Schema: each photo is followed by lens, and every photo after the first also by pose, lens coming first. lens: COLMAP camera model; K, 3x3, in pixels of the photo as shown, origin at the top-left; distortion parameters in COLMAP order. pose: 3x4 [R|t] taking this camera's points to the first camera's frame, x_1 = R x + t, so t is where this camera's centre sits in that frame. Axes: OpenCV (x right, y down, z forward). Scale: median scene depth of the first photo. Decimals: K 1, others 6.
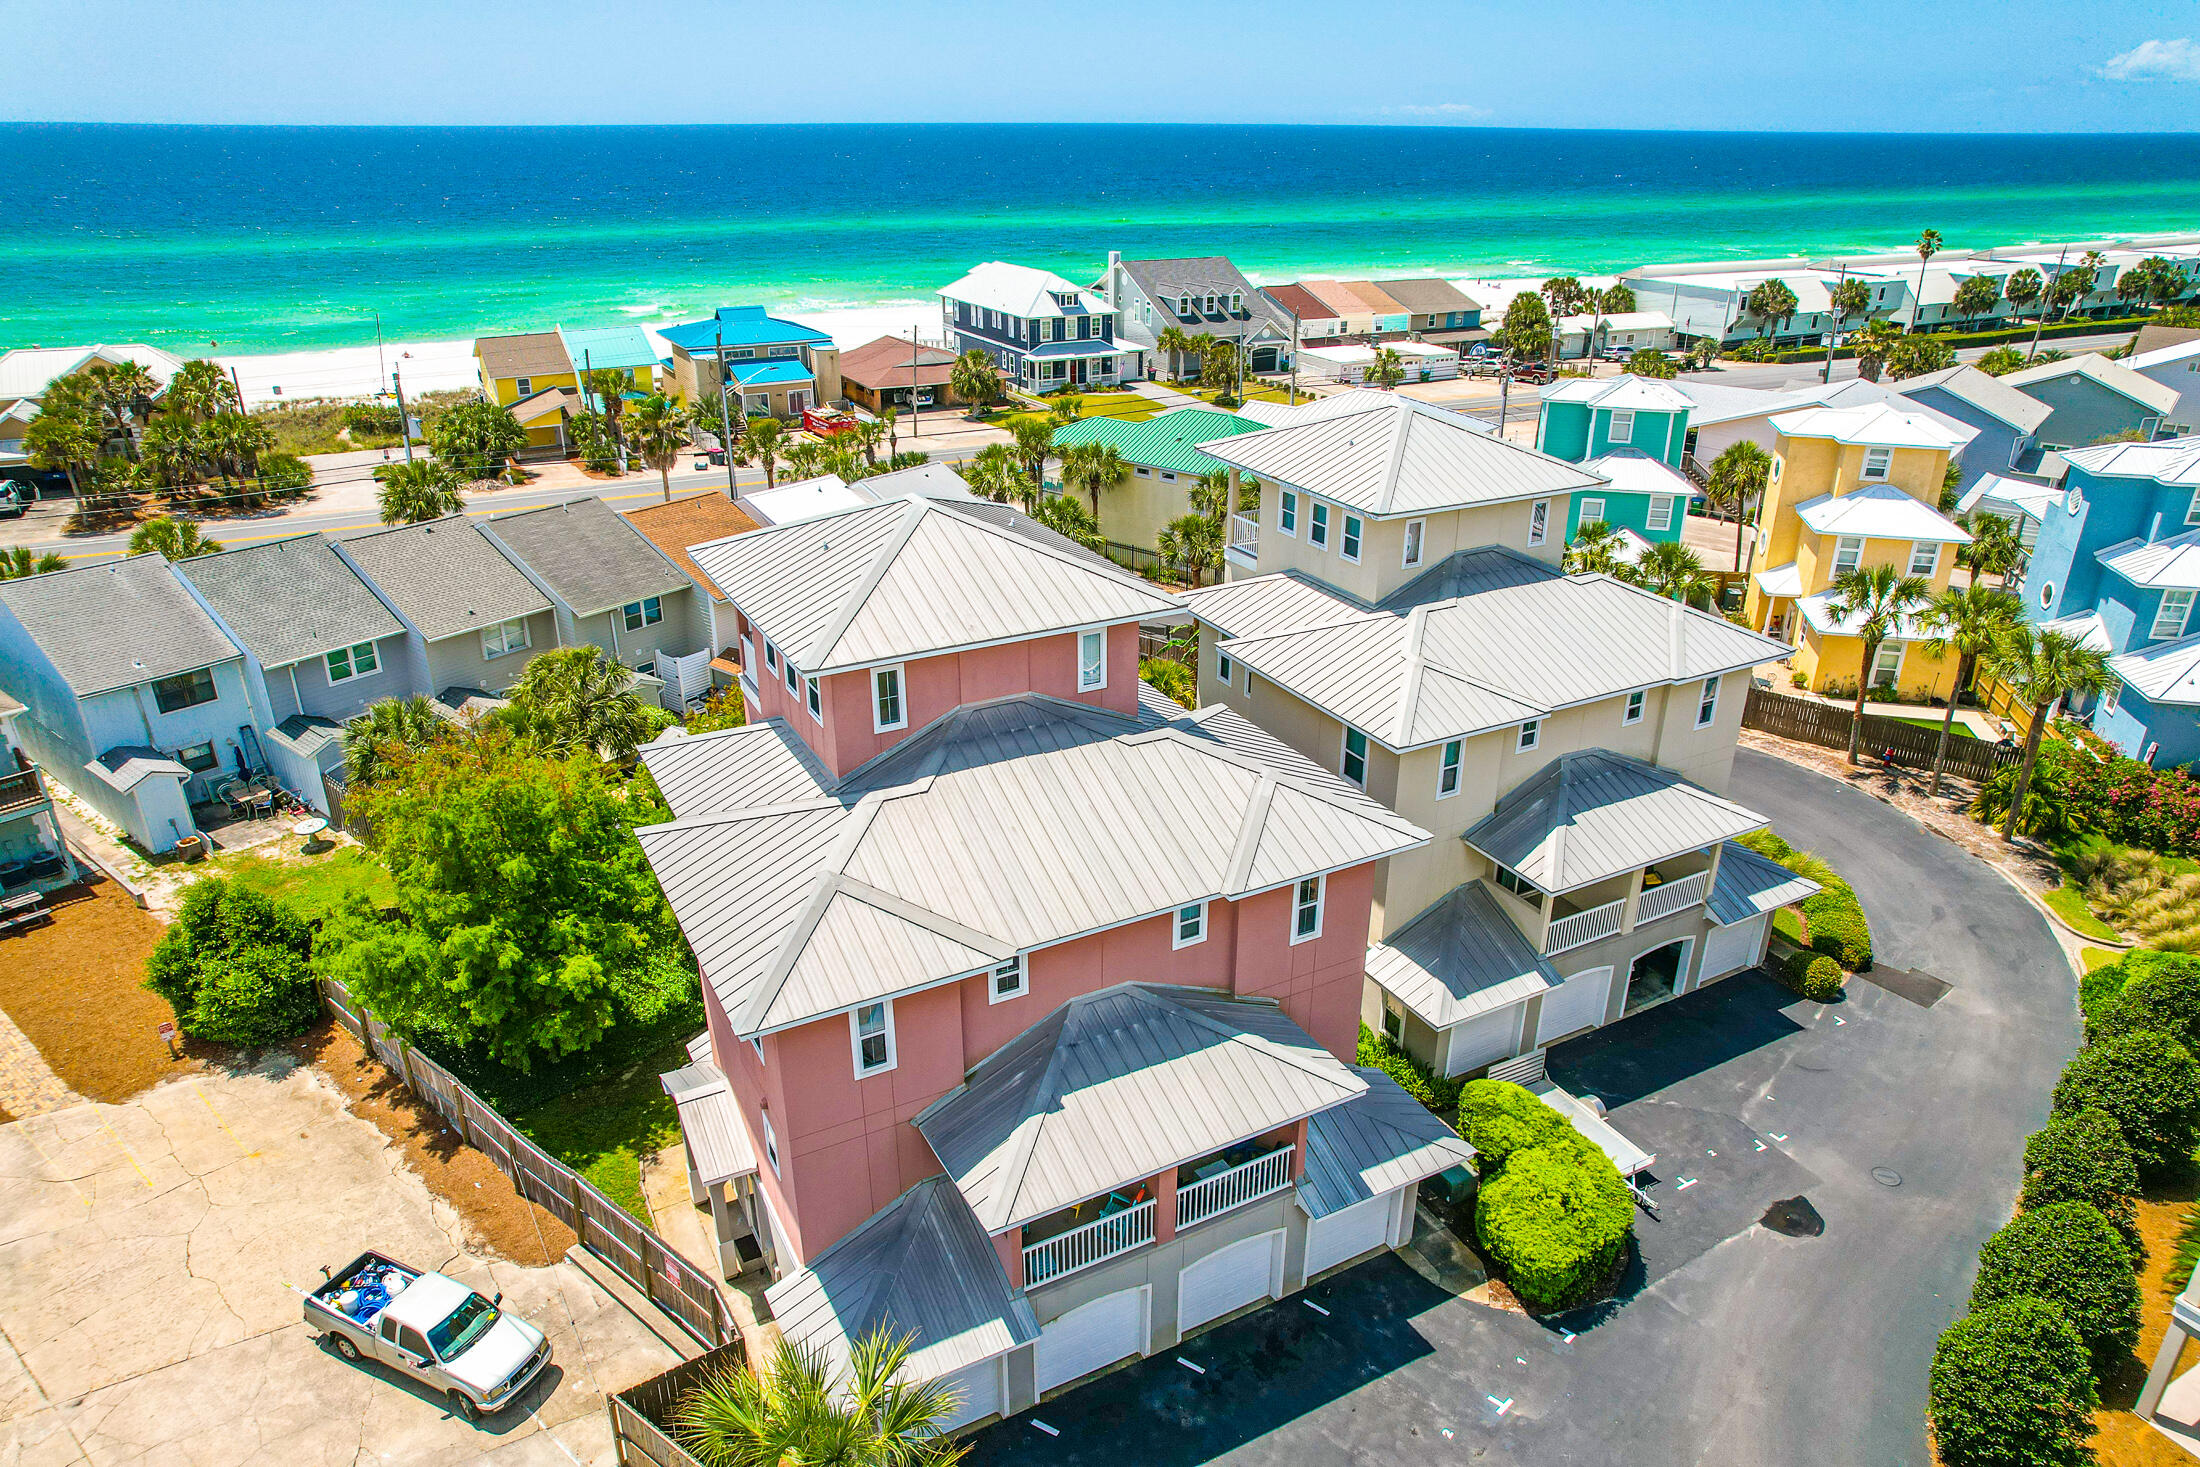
lens RADIAL K [[1405.8, 0, 1110.4], [0, 1405.8, 750.9], [0, 0, 1]] dist [-0.072816, 0.063225]
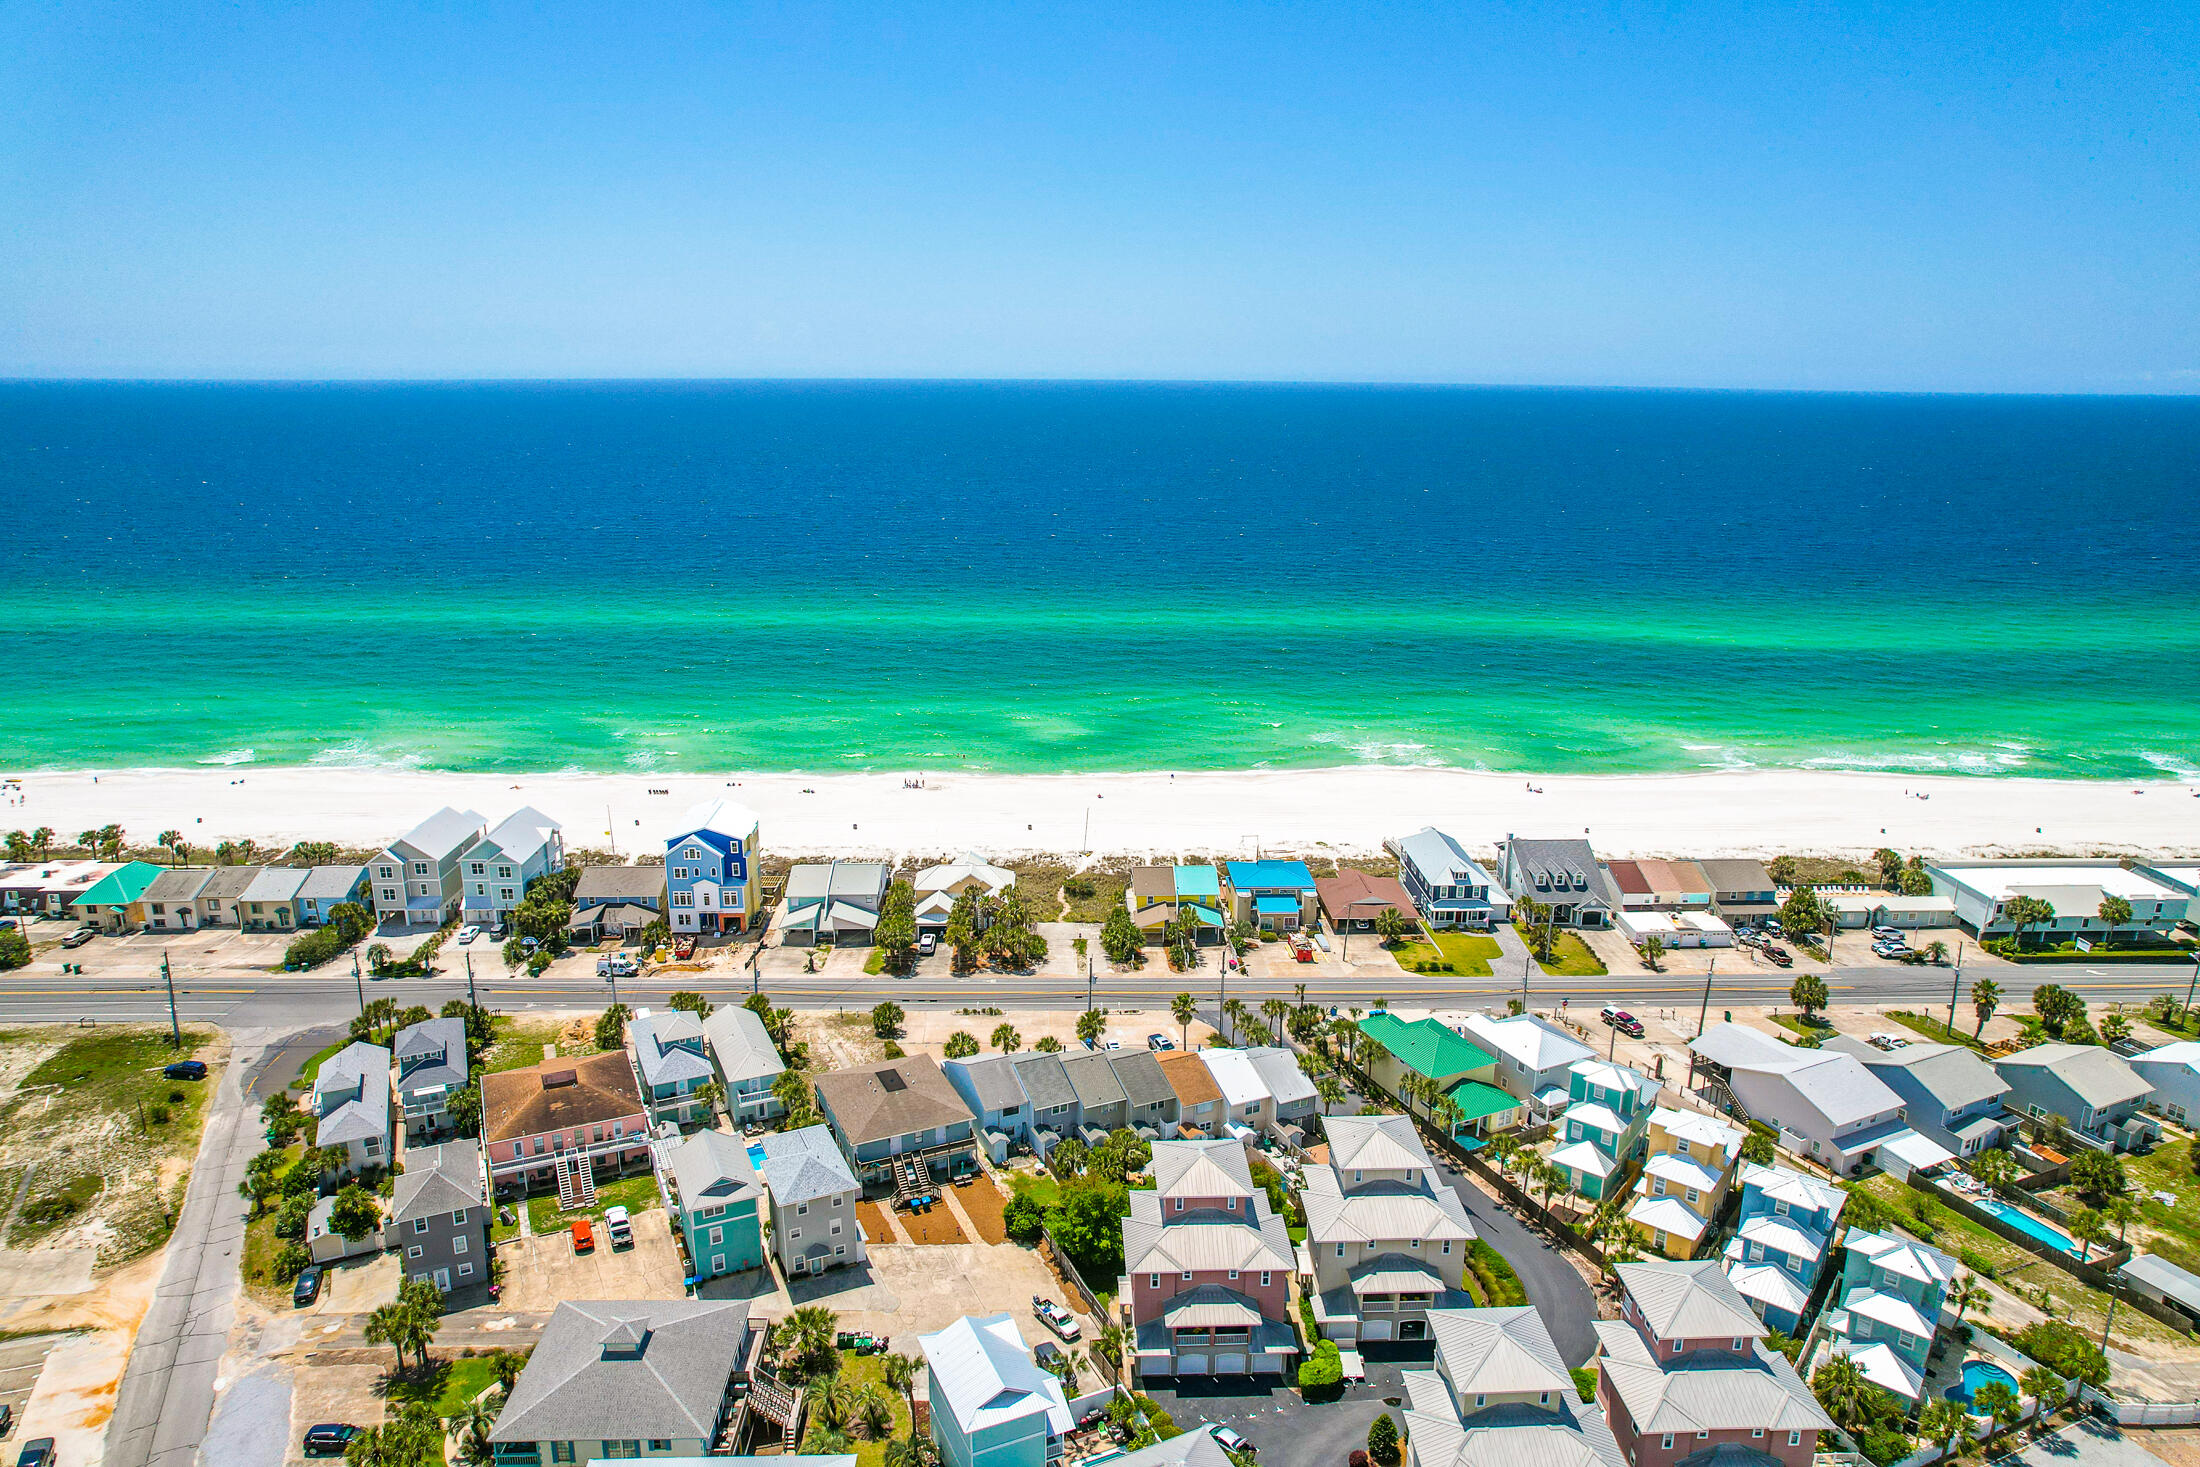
lens RADIAL K [[1405.8, 0, 1110.4], [0, 1405.8, 756.9], [0, 0, 1]] dist [-0.072816, 0.063225]
pose [[0.897635, 0.120460, -0.423959, 1.022636], [-0.187400, 0.974956, -0.119760, -0.643522], [0.398915, 0.186951, 0.897728, -2.509632]]
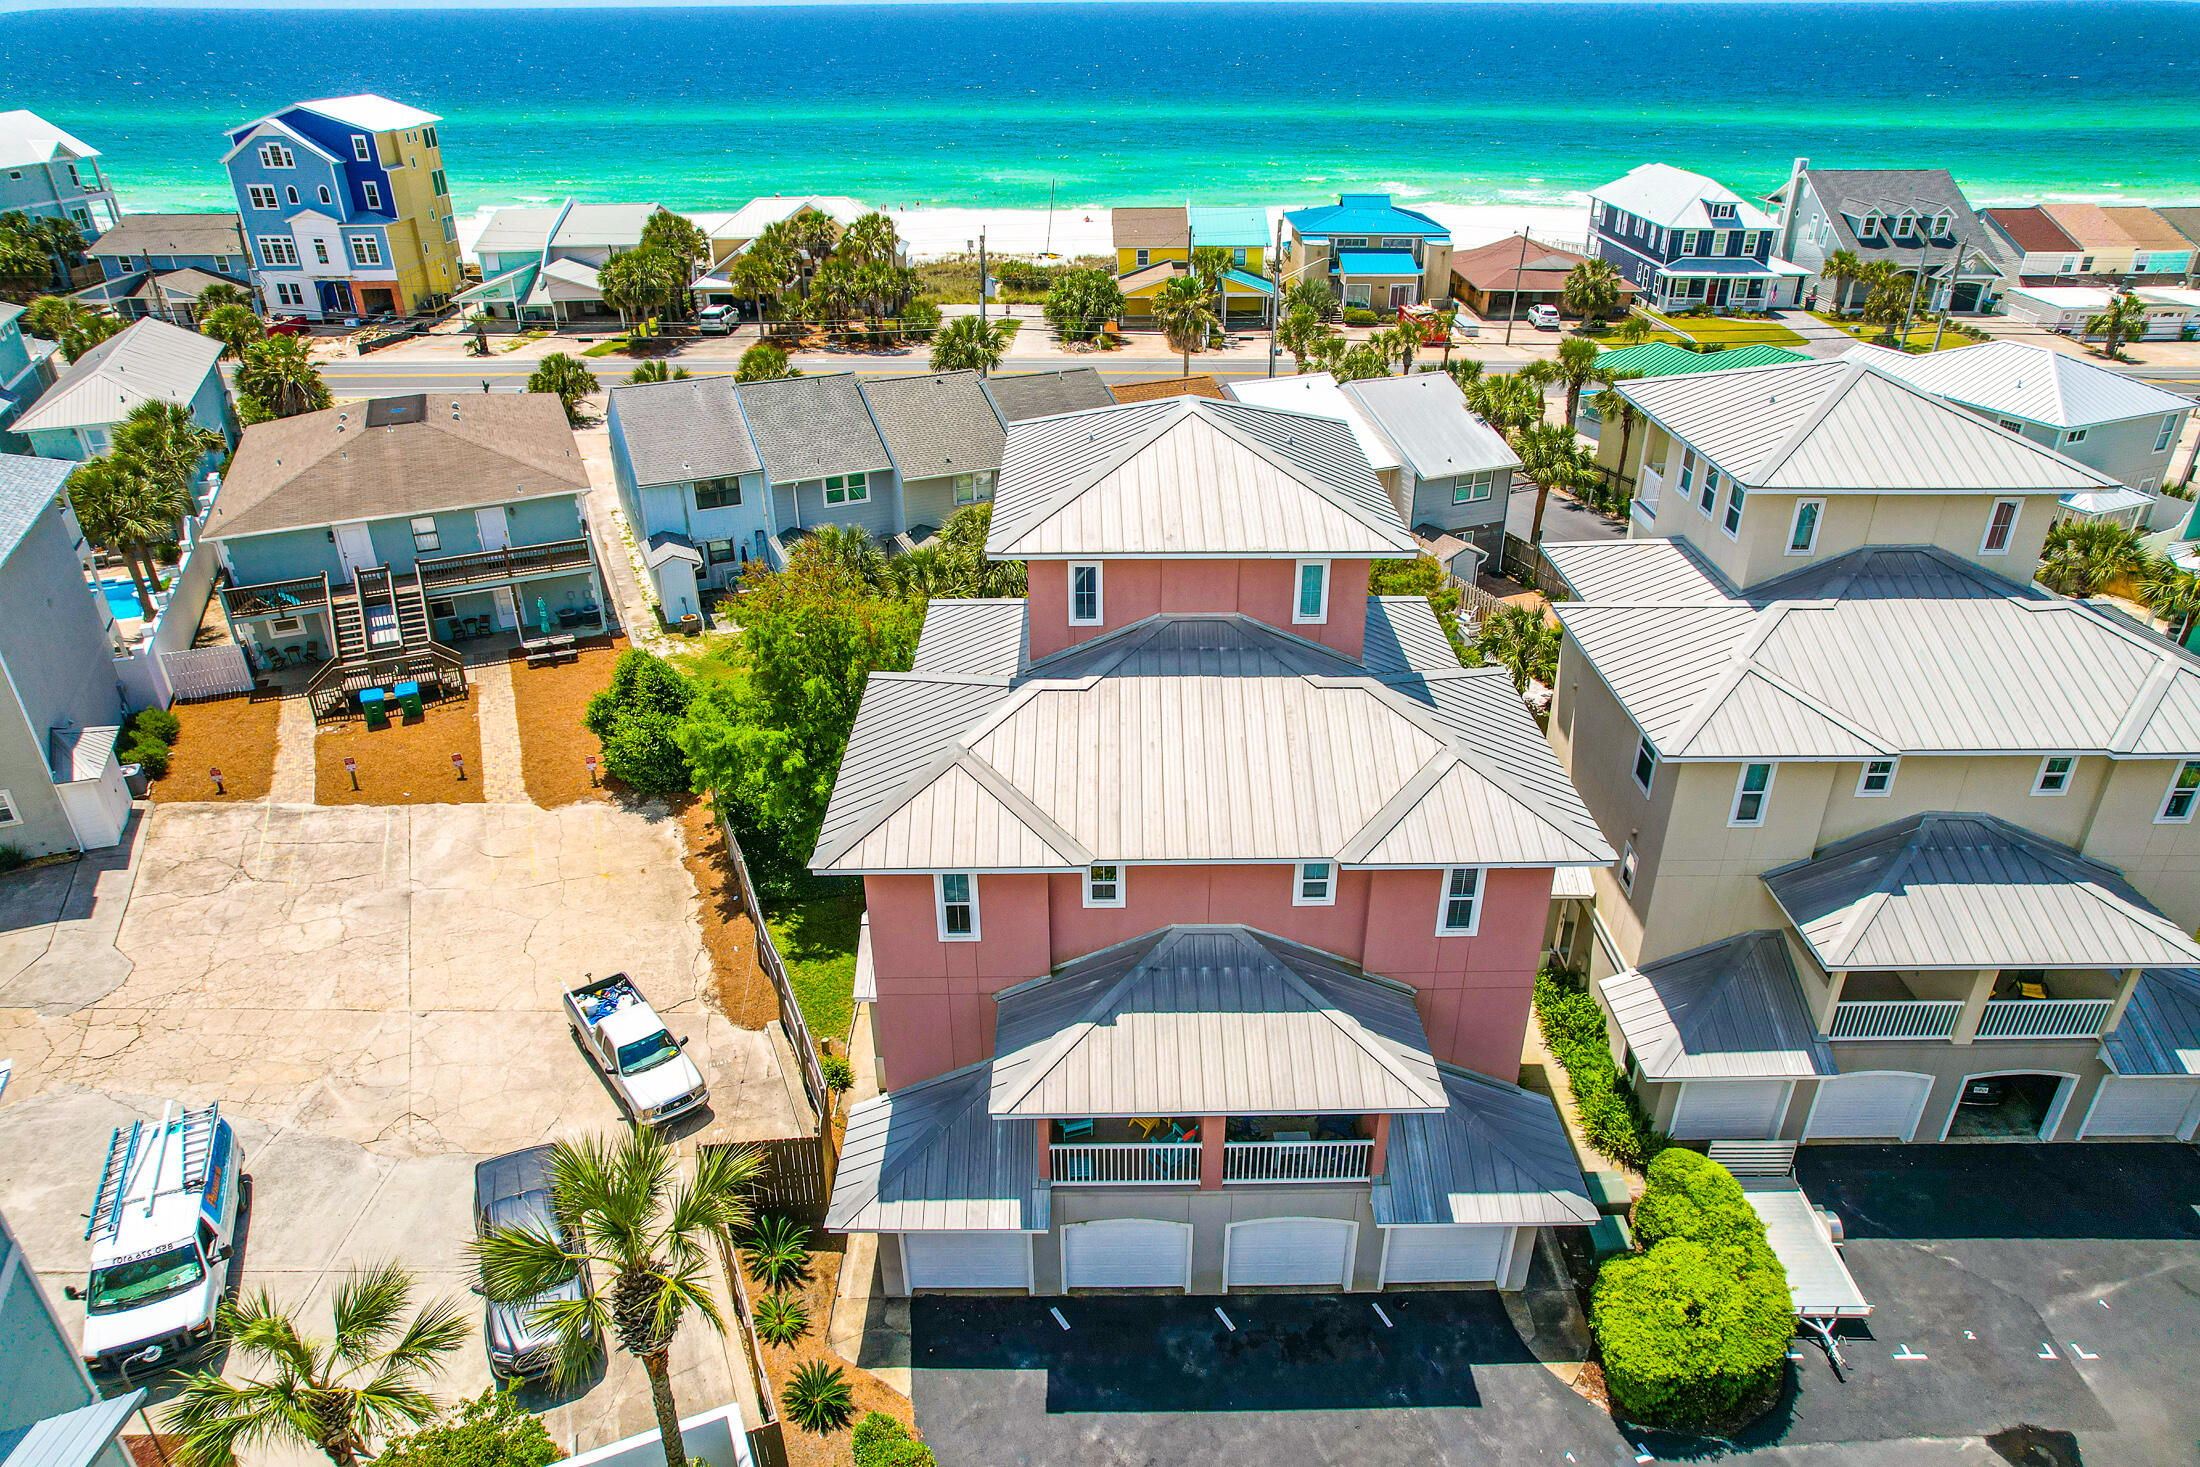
lens RADIAL K [[1405.8, 0, 1108.7], [0, 1405.8, 752.7], [0, 0, 1]] dist [-0.072816, 0.063225]
pose [[0.882849, 0.218184, -0.415901, 0.235793], [-0.187395, 0.975643, 0.114036, -0.033901], [0.430652, -0.022738, 0.902232, 0.067734]]
